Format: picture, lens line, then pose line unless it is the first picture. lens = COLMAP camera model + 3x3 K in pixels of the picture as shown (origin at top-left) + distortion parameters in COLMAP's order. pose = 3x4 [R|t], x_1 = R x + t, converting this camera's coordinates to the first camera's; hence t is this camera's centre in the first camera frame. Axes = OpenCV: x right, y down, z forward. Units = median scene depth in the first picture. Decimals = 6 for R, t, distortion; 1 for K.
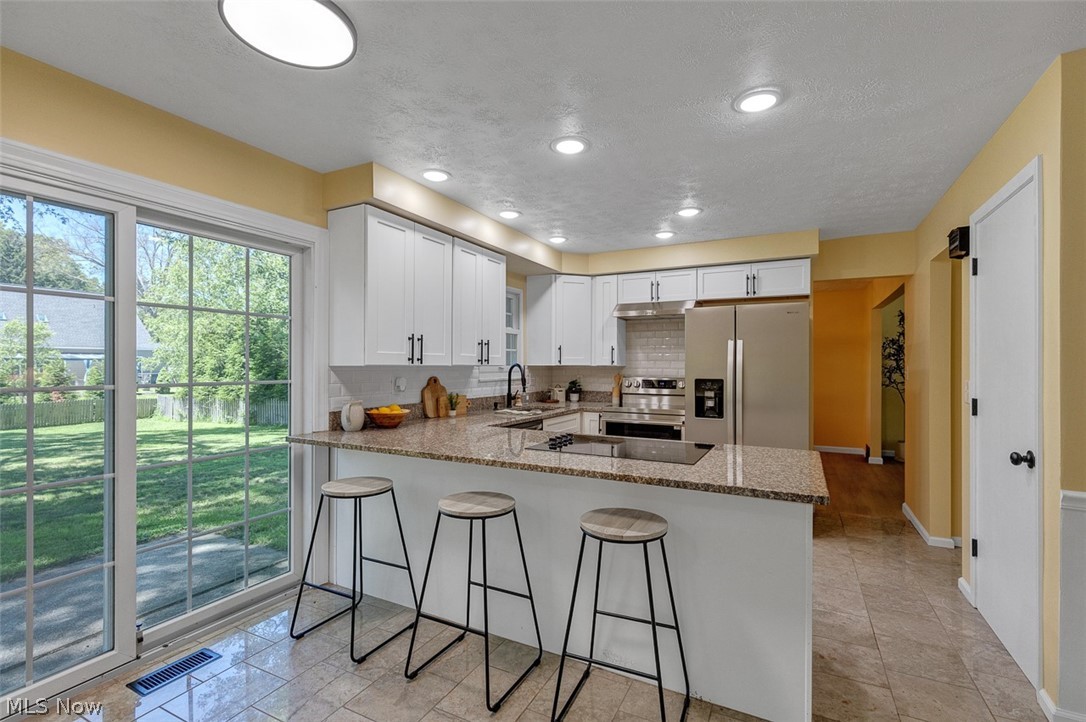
lens RADIAL K [[494.6, 0, 548.8], [0, 494.6, 365.2], [0, 0, 1]] dist [0.007213, -0.001770]
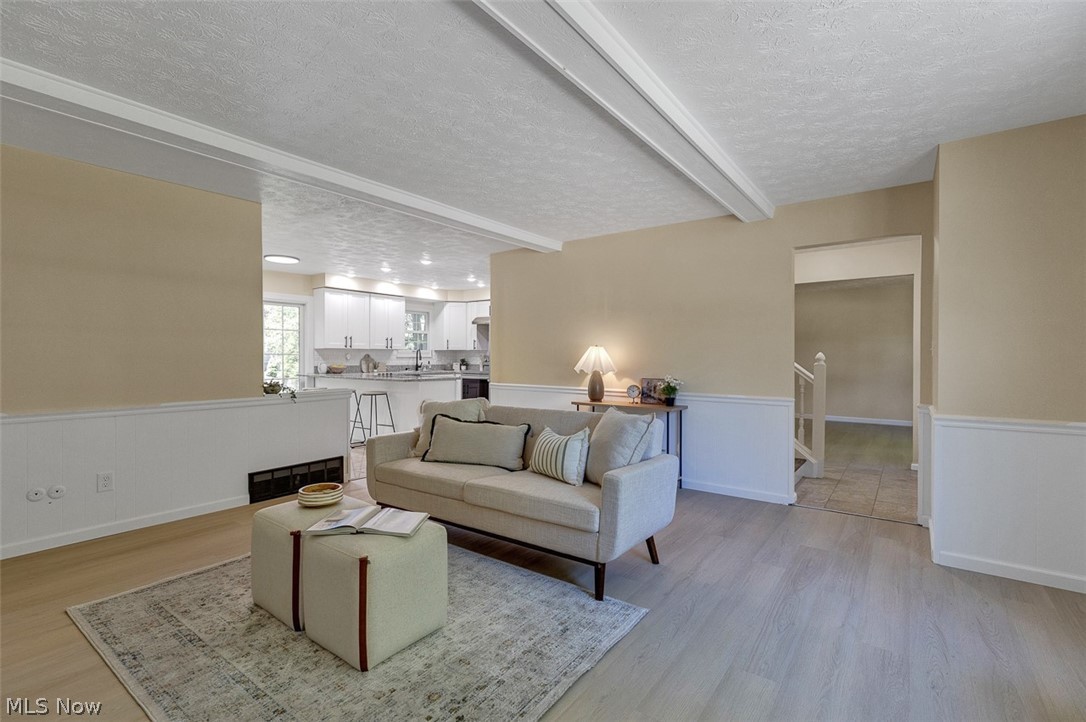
lens RADIAL K [[494.6, 0, 538.0], [0, 494.6, 363.5], [0, 0, 1]] dist [0.007213, -0.001770]
pose [[0.984647, -0.001969, -0.174544, 0.934156], [0.003786, 0.999942, 0.010081, 0.046191], [0.174514, -0.010587, 0.984598, -1.086460]]
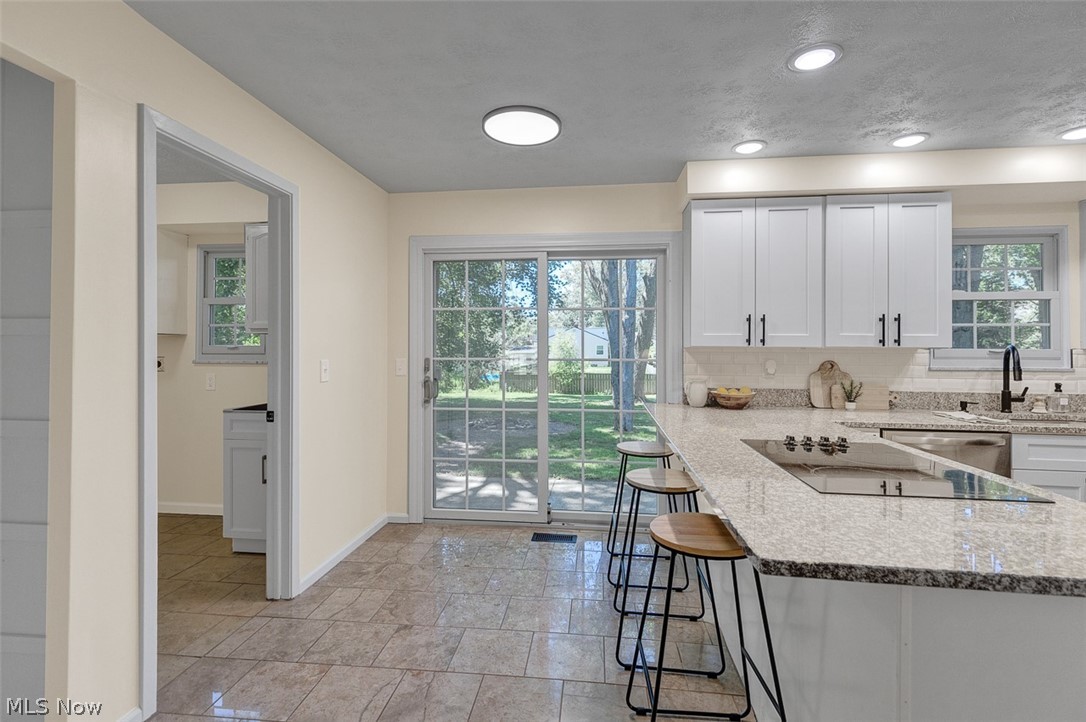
lens RADIAL K [[494.6, 0, 539.7], [0, 494.6, 343.7], [0, 0, 1]] dist [0.007213, -0.001770]
pose [[0.345913, -0.017108, -0.938111, 0.413091], [-0.006628, 0.999764, -0.020676, 0.014644], [0.938243, 0.013369, 0.345718, 0.233949]]
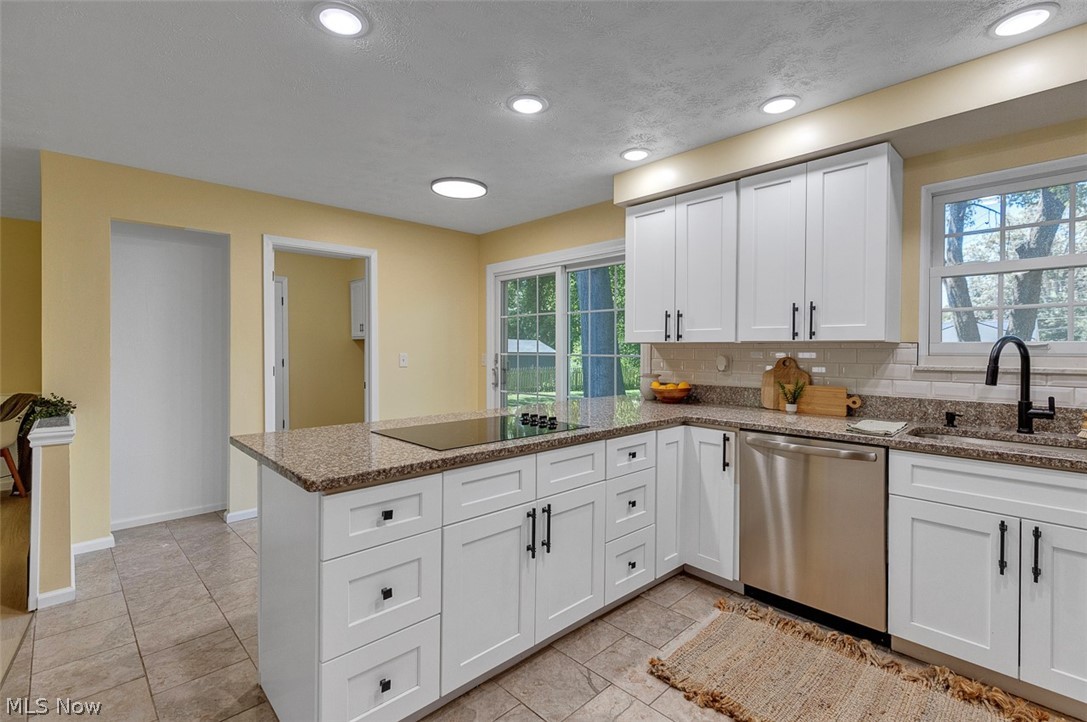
lens RADIAL K [[495.1, 0, 548.8], [0, 495.1, 351.3], [0, 0, 1]] dist [0.007213, -0.001770]
pose [[-0.319914, -0.006182, -0.947426, 0.624905], [-0.010749, 0.999938, -0.002895, 0.020298], [0.947386, 0.009258, -0.319961, 0.918219]]
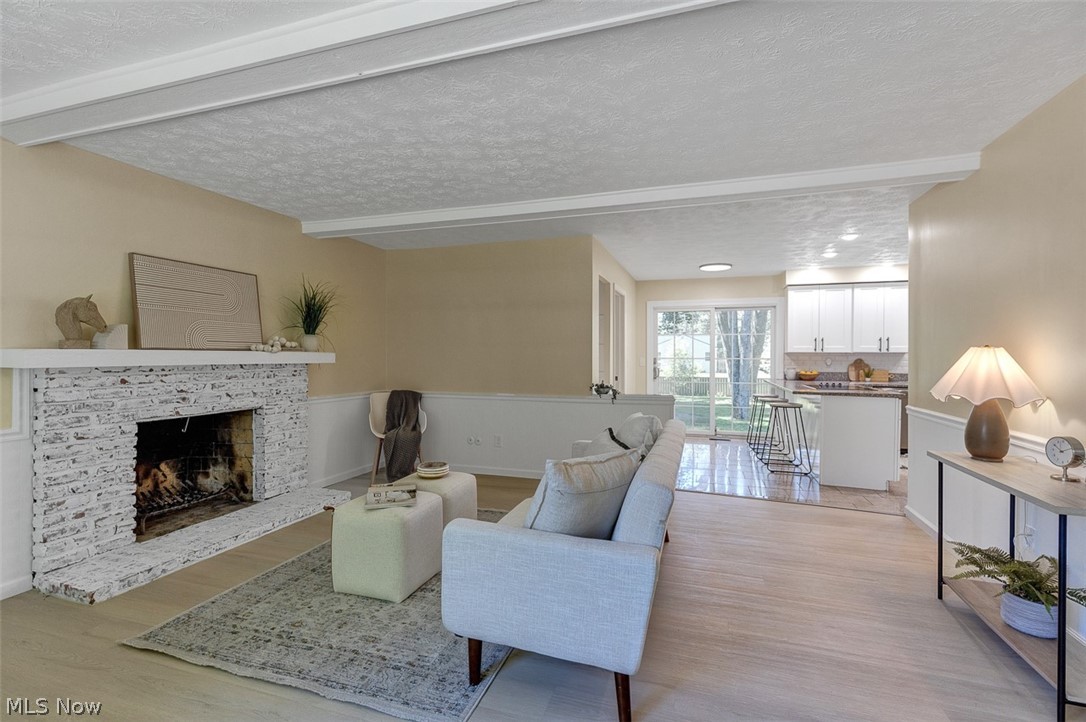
lens RADIAL K [[494.6, 0, 539.1], [0, 494.6, 357.4], [0, 0, 1]] dist [0.007213, -0.001770]
pose [[0.152134, -0.002254, -0.988357, 1.414179], [-0.007556, 0.999966, -0.003443, 0.033225], [0.988331, 0.007992, 0.152112, -0.441641]]
